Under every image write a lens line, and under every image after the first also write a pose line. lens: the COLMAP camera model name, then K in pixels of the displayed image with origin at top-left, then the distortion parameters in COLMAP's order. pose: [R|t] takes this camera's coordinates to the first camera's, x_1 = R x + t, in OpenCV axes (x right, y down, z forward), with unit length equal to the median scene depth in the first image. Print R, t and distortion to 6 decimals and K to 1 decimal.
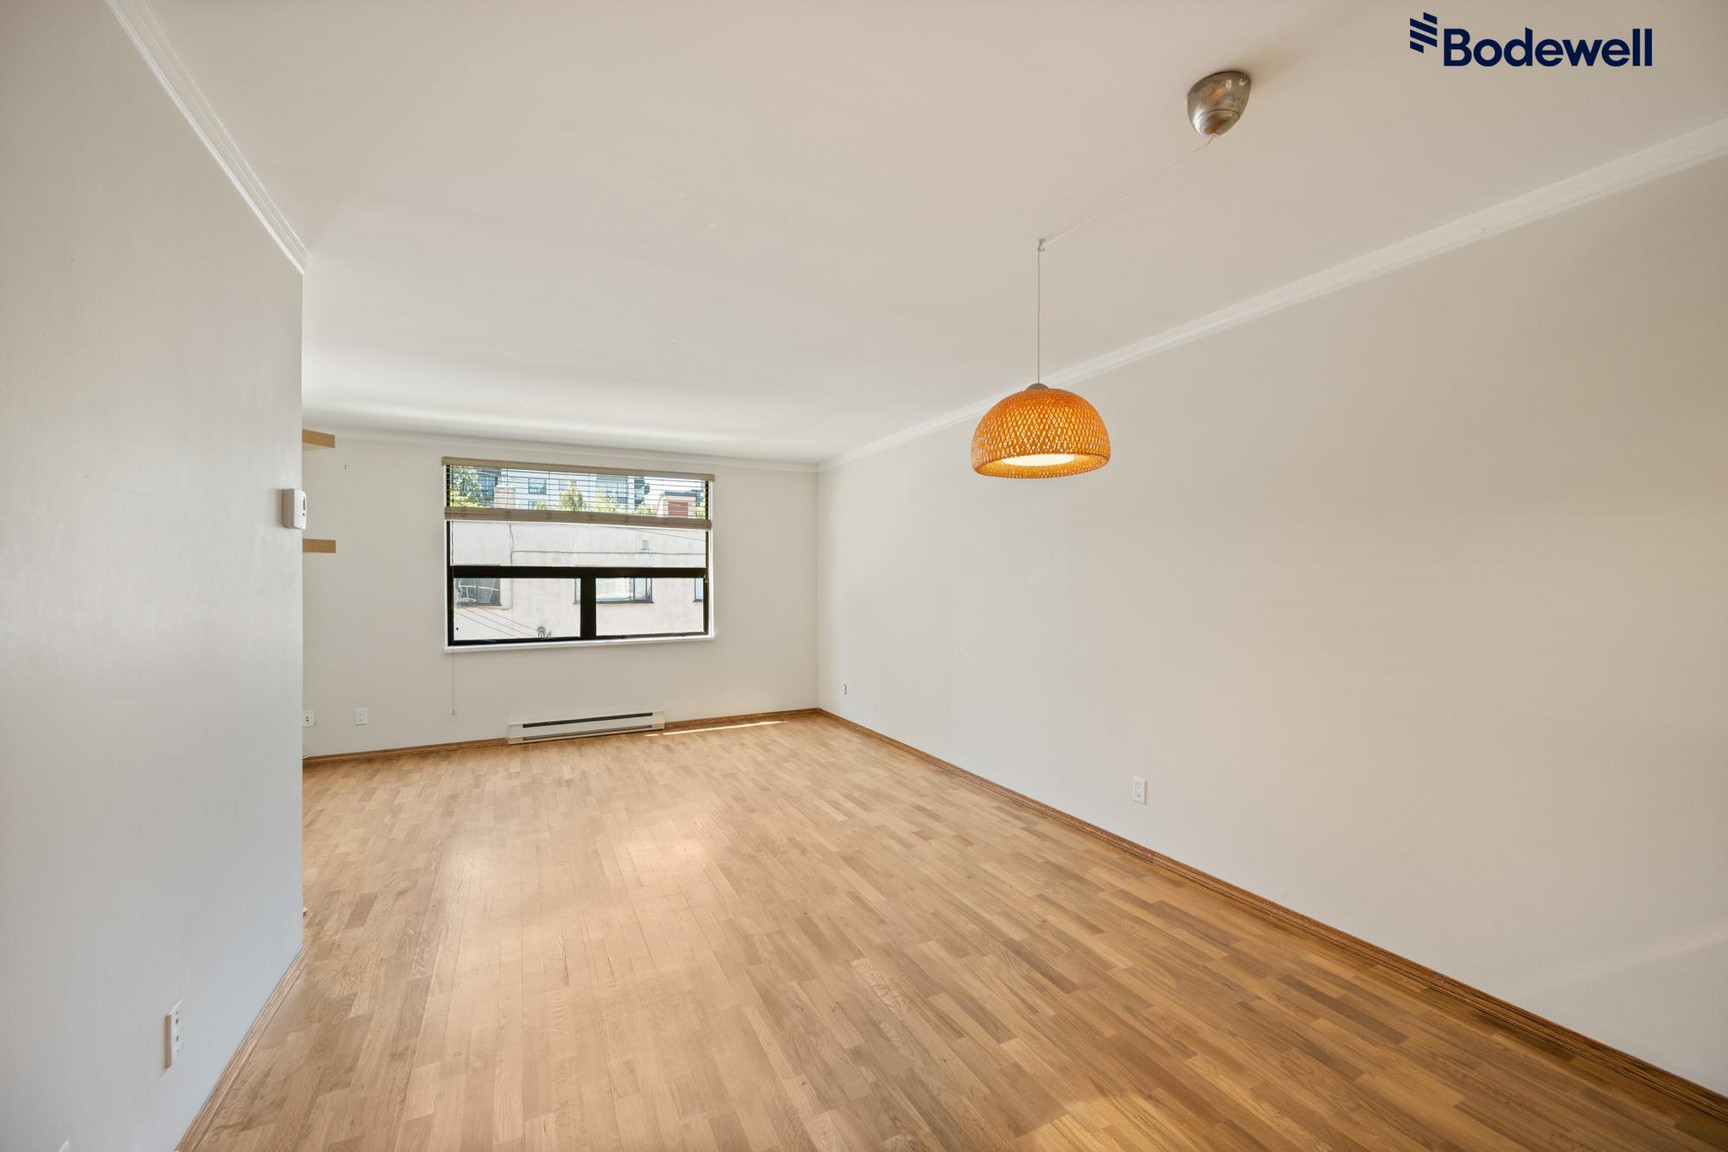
lens RADIAL K [[671.7, 0, 863.7], [0, 671.7, 582.6], [0, 0, 1]] dist [-0.004497, -0.000498]
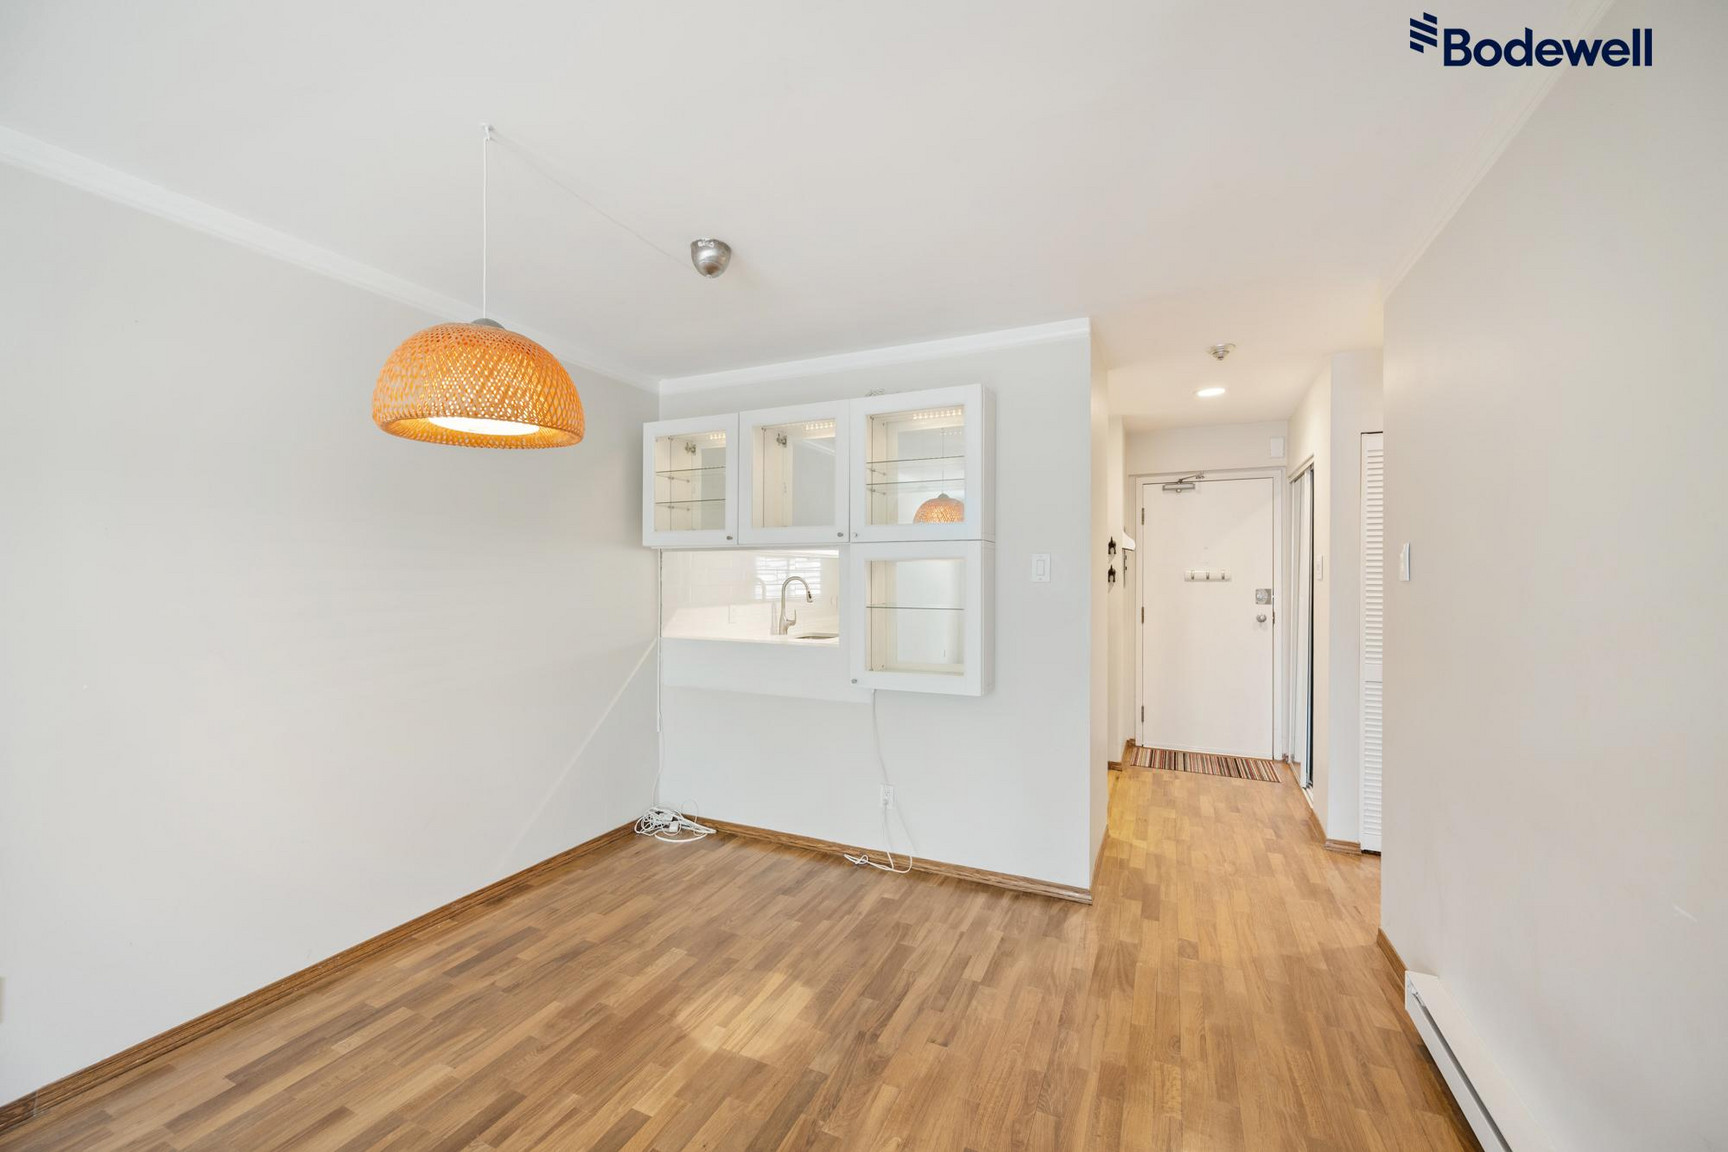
lens RADIAL K [[671.7, 0, 868.2], [0, 671.7, 570.4], [0, 0, 1]] dist [-0.004497, -0.000498]
pose [[-0.620843, 0.003112, 0.783929, -0.315678], [0.006247, 0.999980, 0.000978, -0.012184], [-0.783910, 0.005504, -0.620850, 0.628001]]
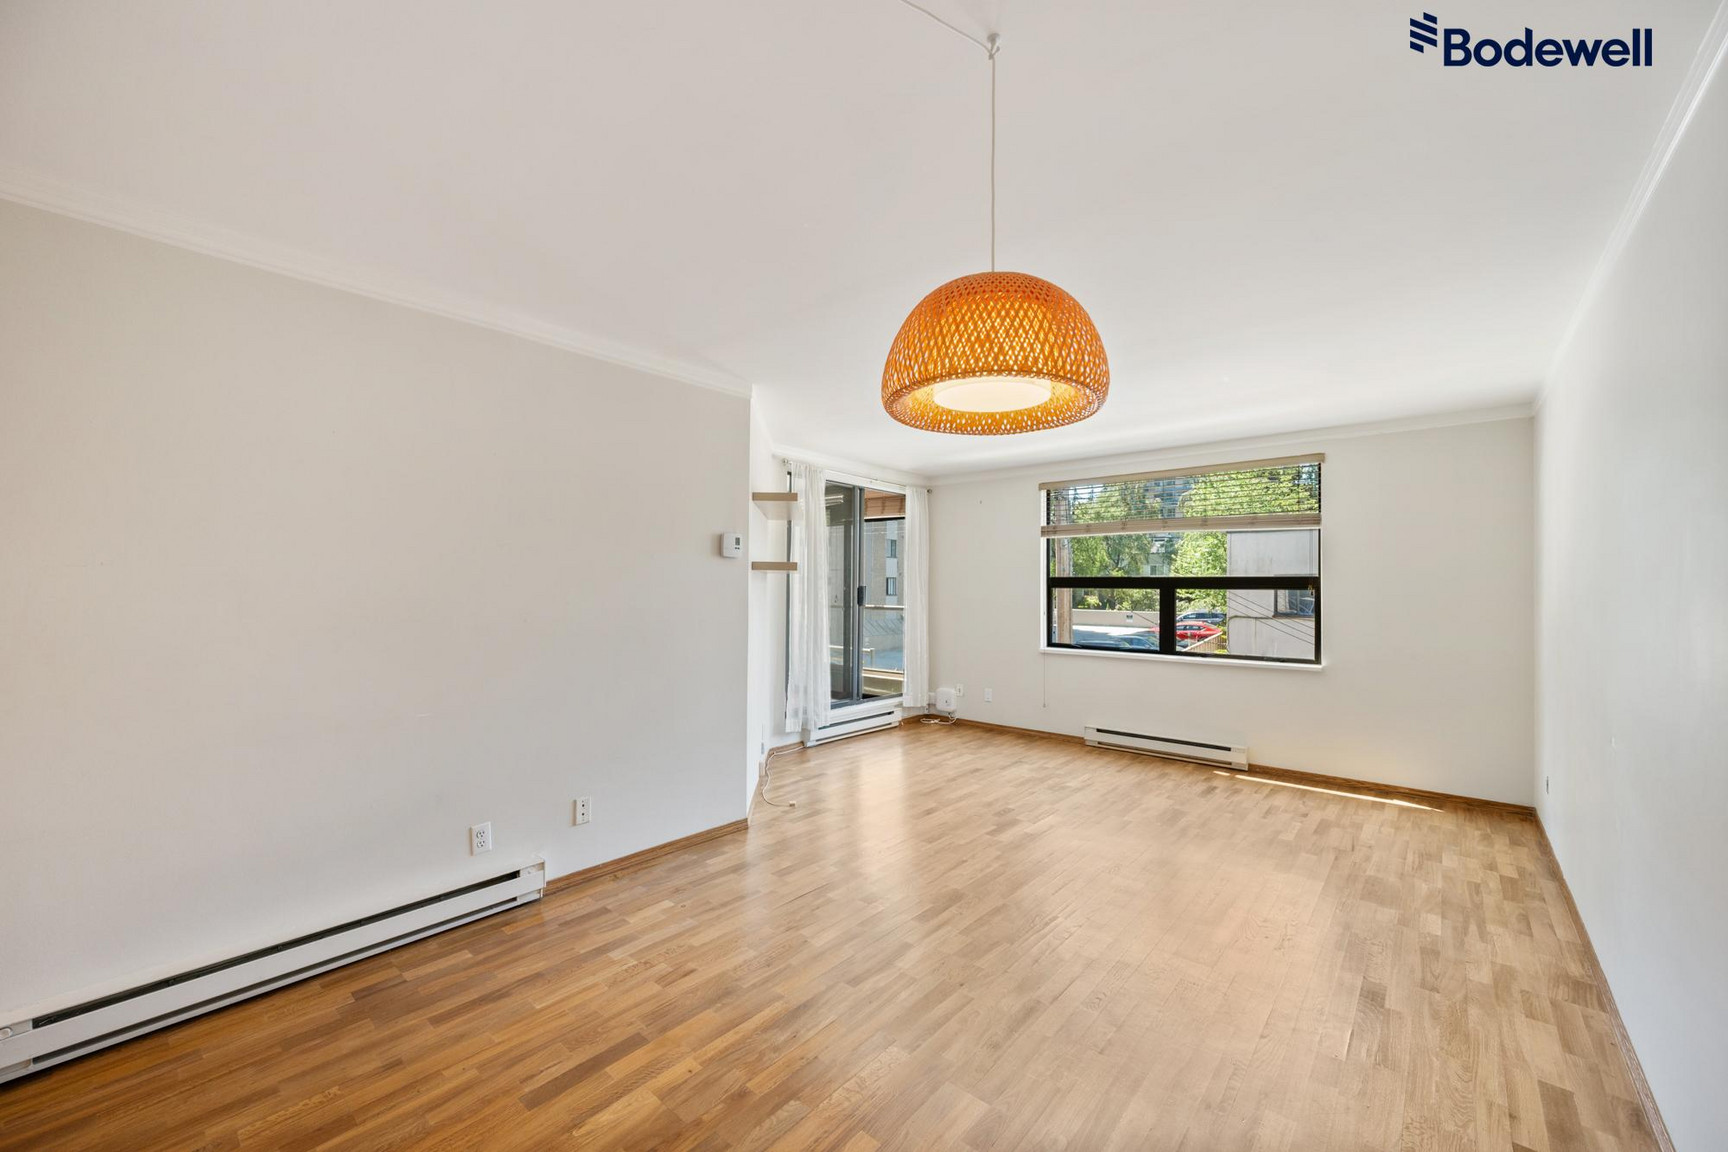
lens RADIAL K [[671.7, 0, 869.7], [0, 671.7, 579.6], [0, 0, 1]] dist [-0.004497, -0.000498]
pose [[0.378731, -0.005446, -0.925491, 0.431871], [-0.012904, 0.999854, -0.011164, -0.004035], [0.925417, 0.016171, 0.378605, 0.373542]]
